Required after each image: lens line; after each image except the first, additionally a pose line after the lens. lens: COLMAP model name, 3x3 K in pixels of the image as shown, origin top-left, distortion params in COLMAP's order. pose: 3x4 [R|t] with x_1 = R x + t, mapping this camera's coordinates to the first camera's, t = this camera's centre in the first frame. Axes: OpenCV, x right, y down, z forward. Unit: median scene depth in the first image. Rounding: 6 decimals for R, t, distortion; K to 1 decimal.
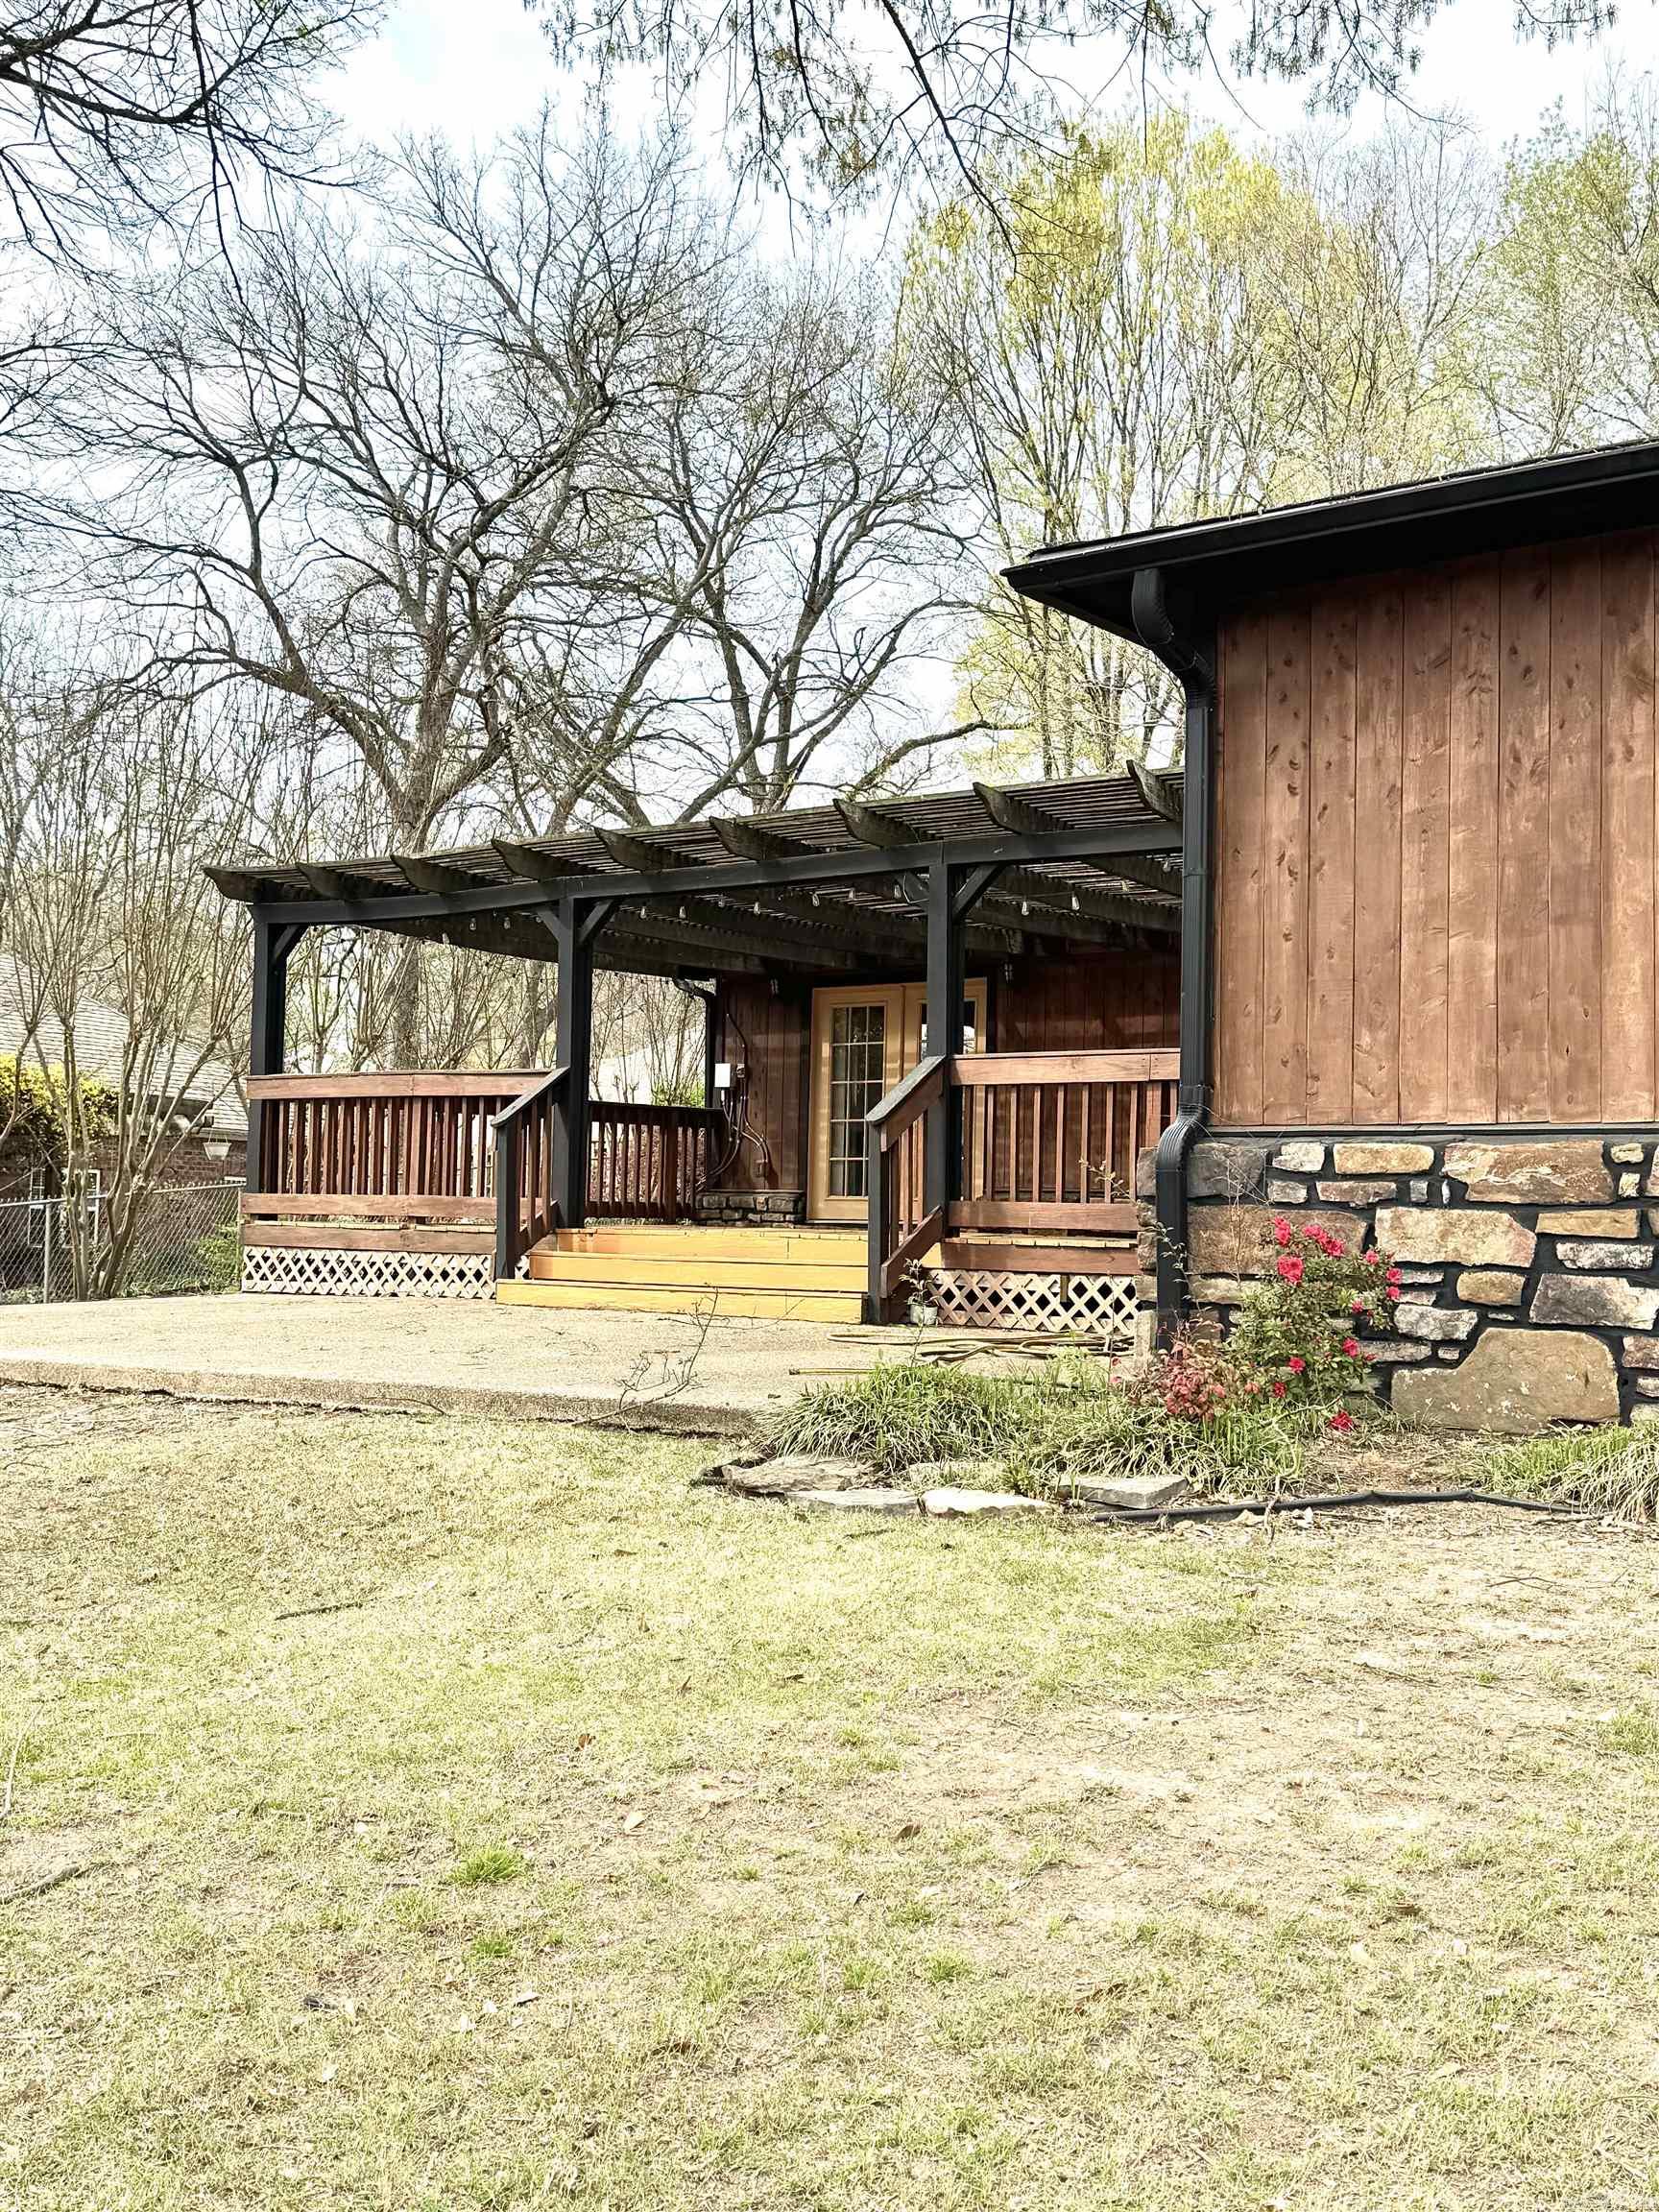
lens RADIAL K [[2402.5, 0, 829.5], [0, 2402.5, 1106.0], [0, 0, 1]] dist [0.089719, -0.027263]
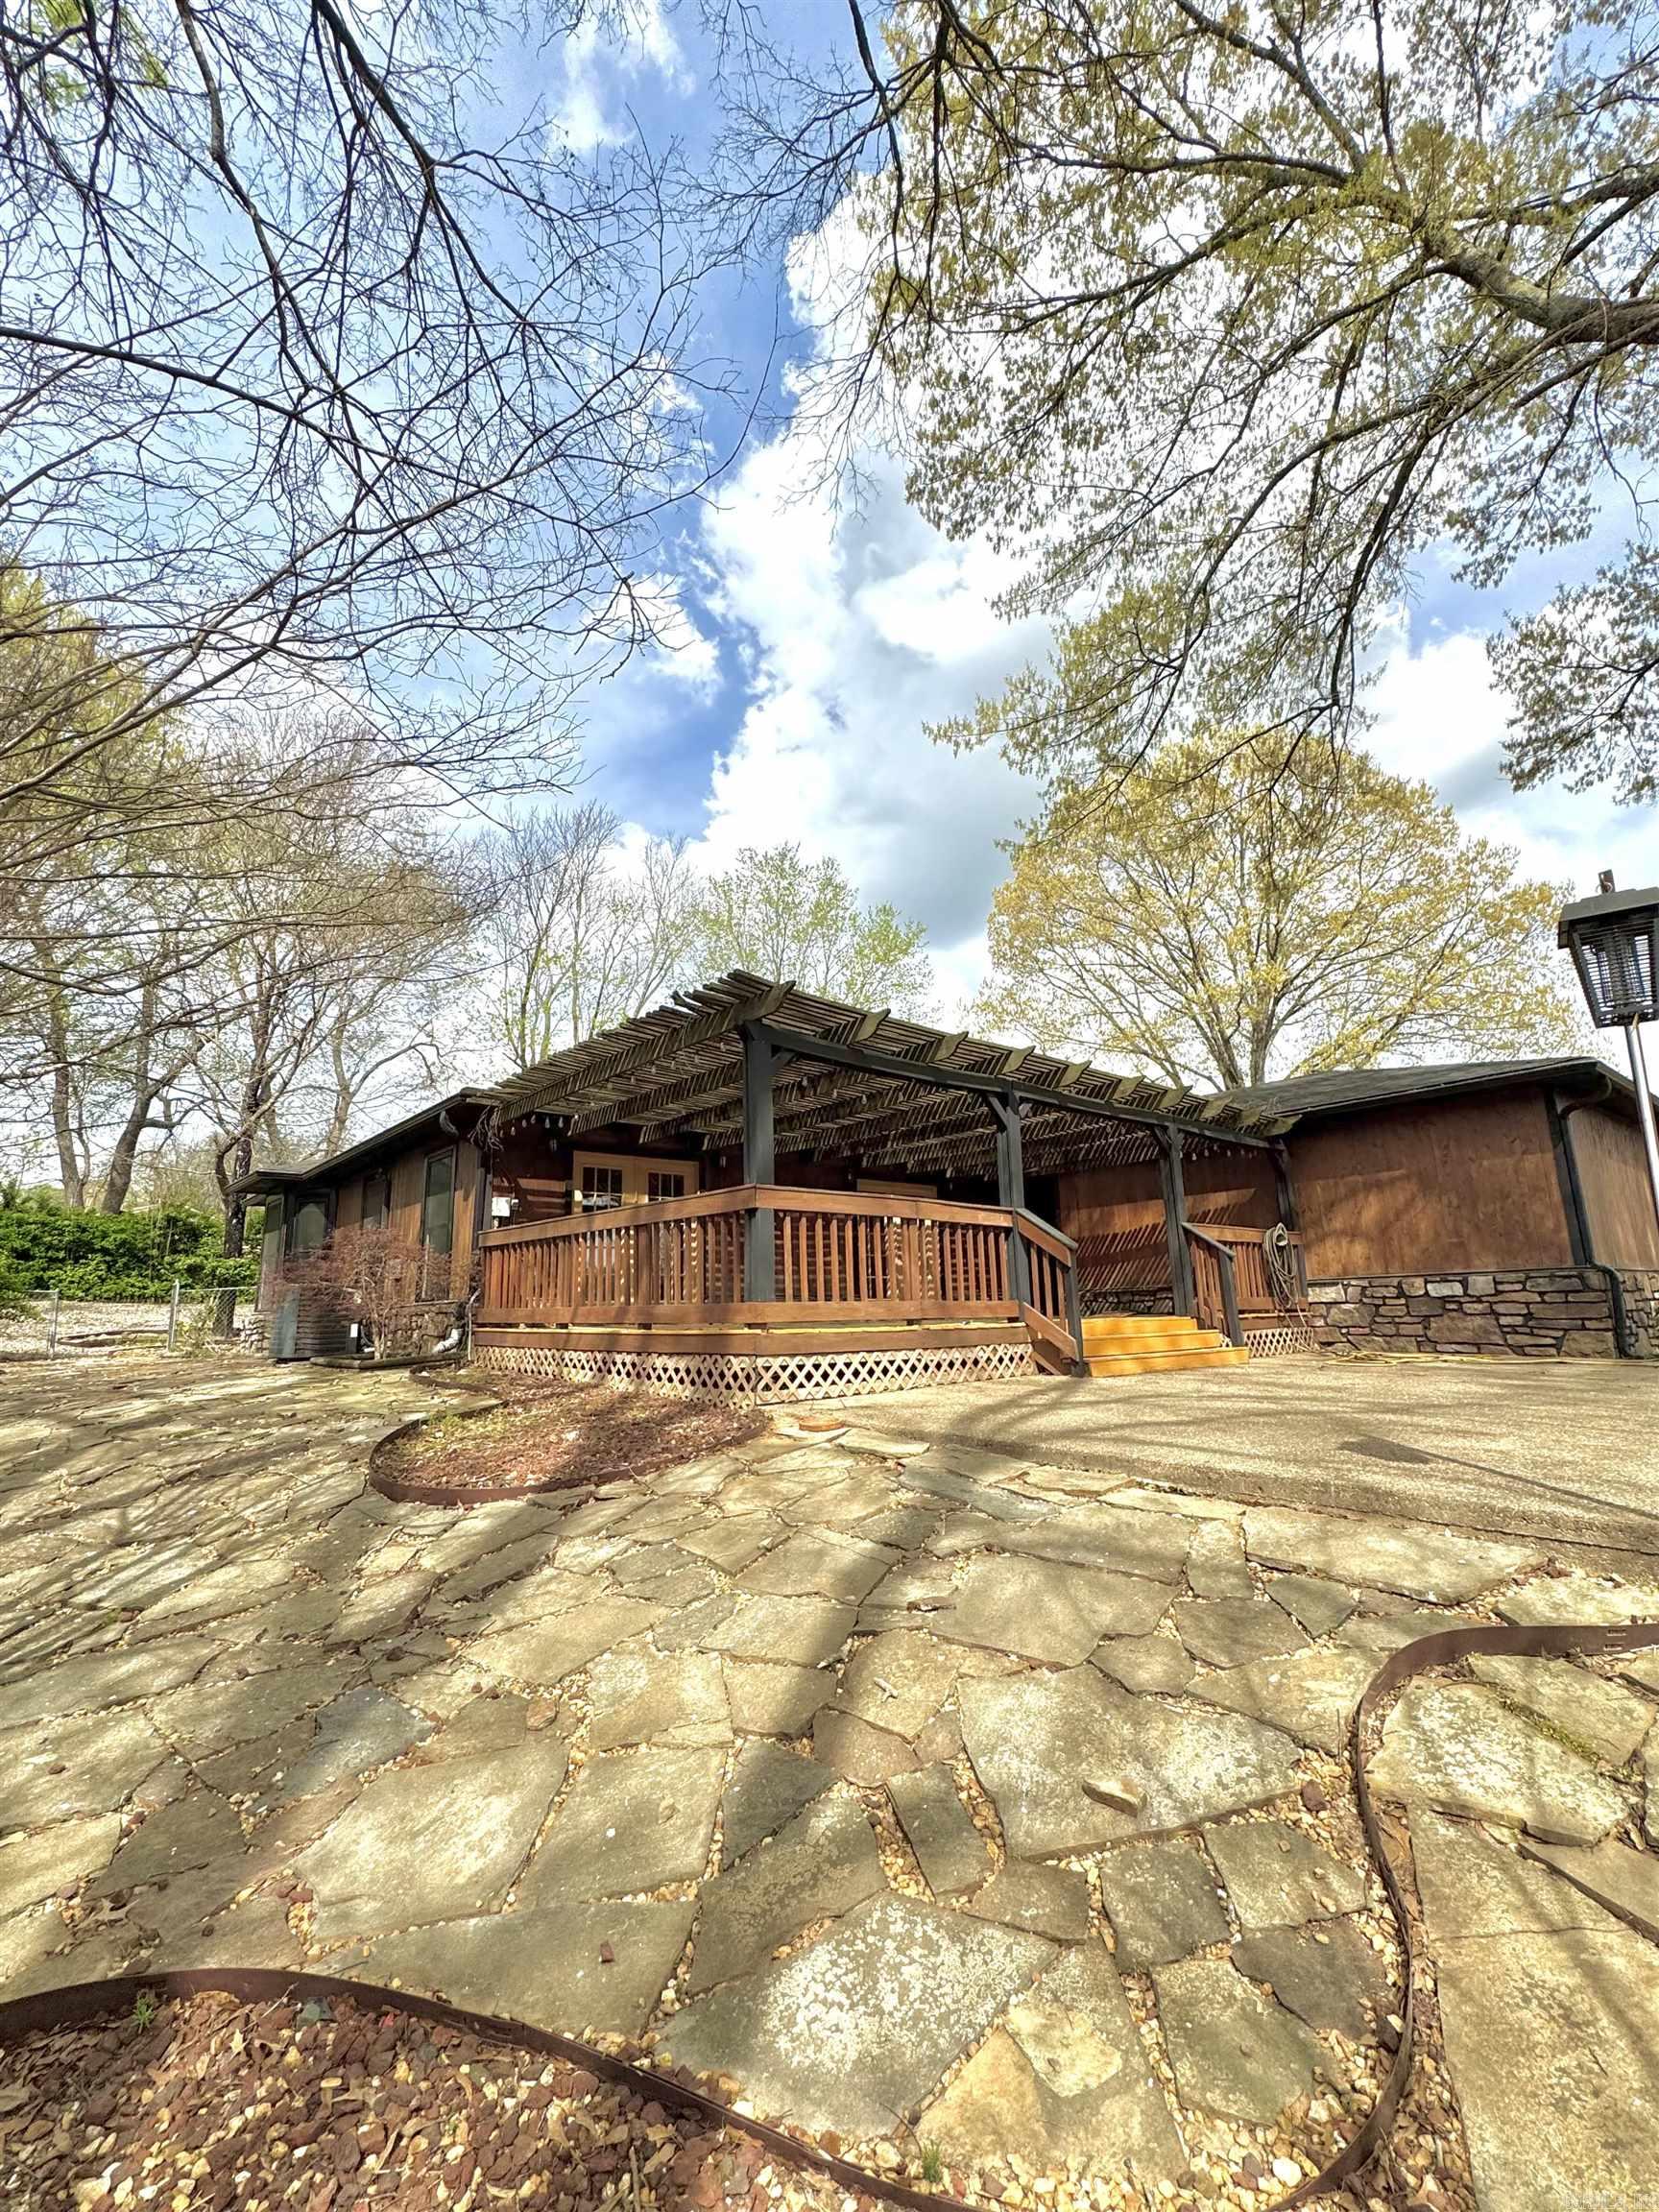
lens RADIAL K [[973.9, 0, 829.5], [0, 973.9, 1106.0], [0, 0, 1]] dist [-0.002077, -0.000424]
pose [[0.200075, 0.181857, 0.962755, -0.643069], [-0.022738, 0.983221, -0.180998, 0.029430], [-0.979517, 0.014322, 0.200852, 0.906307]]
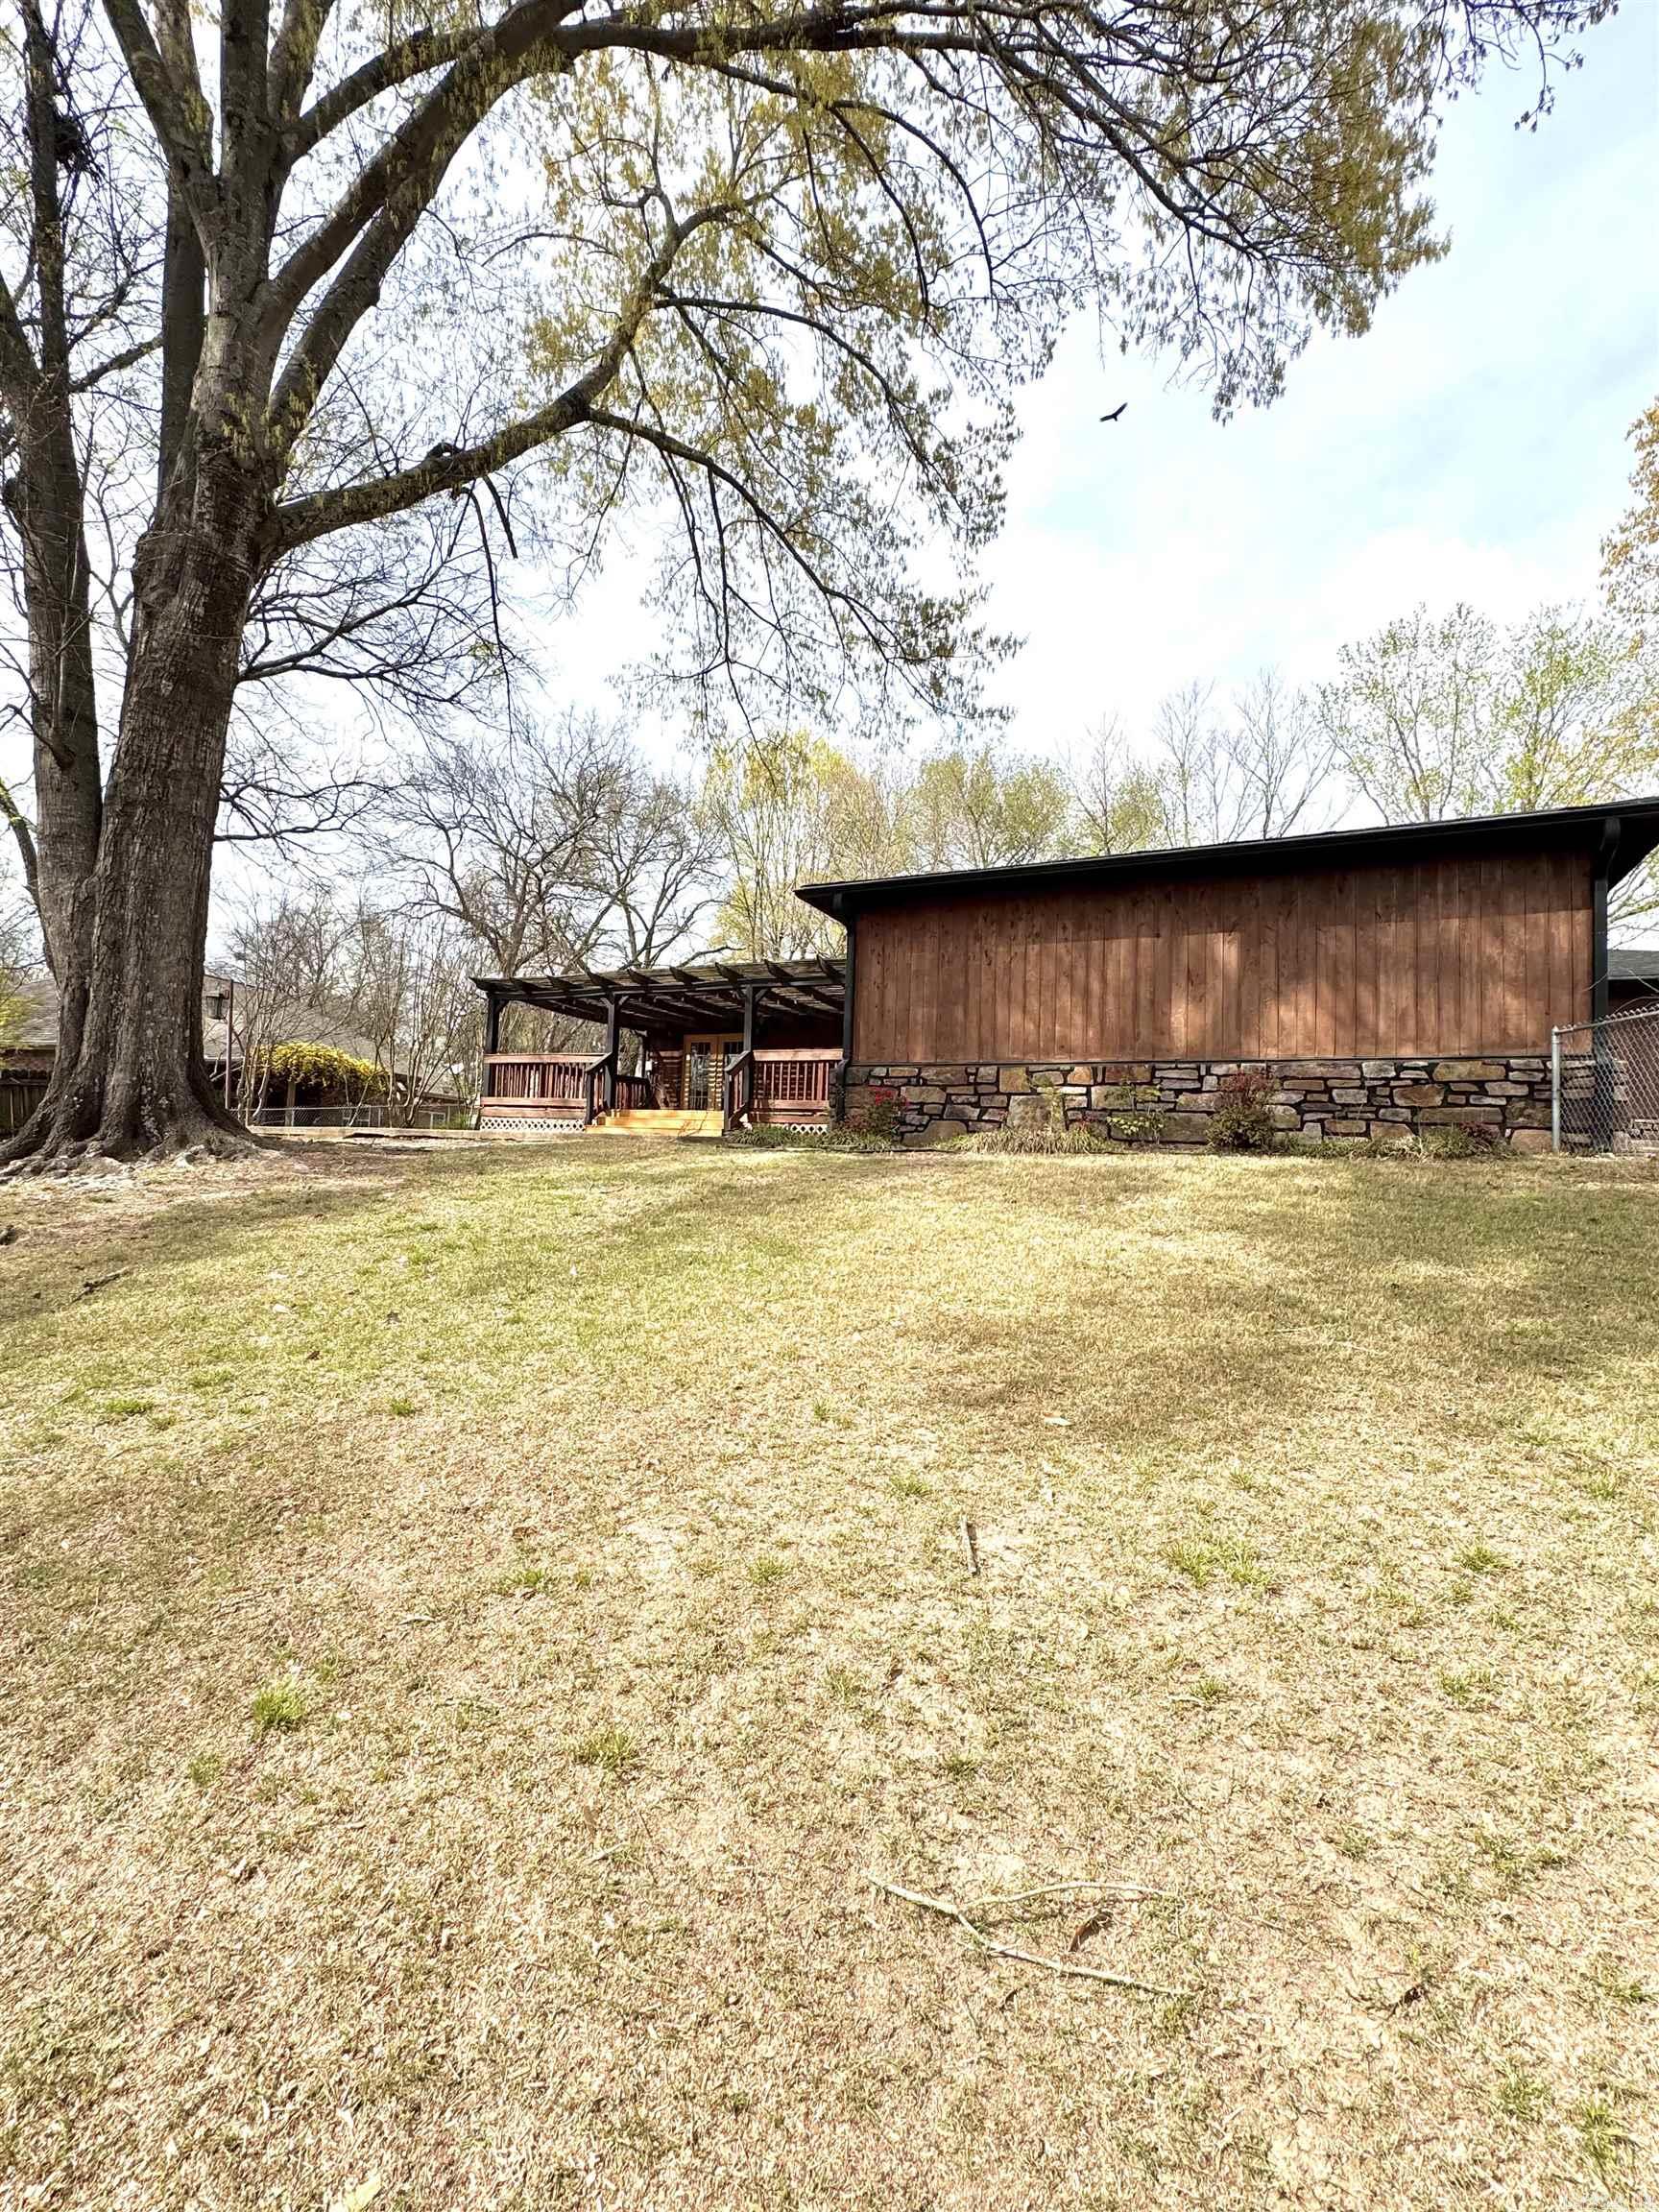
lens RADIAL K [[973.9, 0, 829.5], [0, 973.9, 1106.0], [0, 0, 1]] dist [-0.002077, -0.000424]
pose [[0.980768, 0.028127, 0.193140, -0.071837], [-0.027963, 0.999603, -0.003577, 0.040402], [-0.193164, -0.001893, 0.981165, -0.172302]]
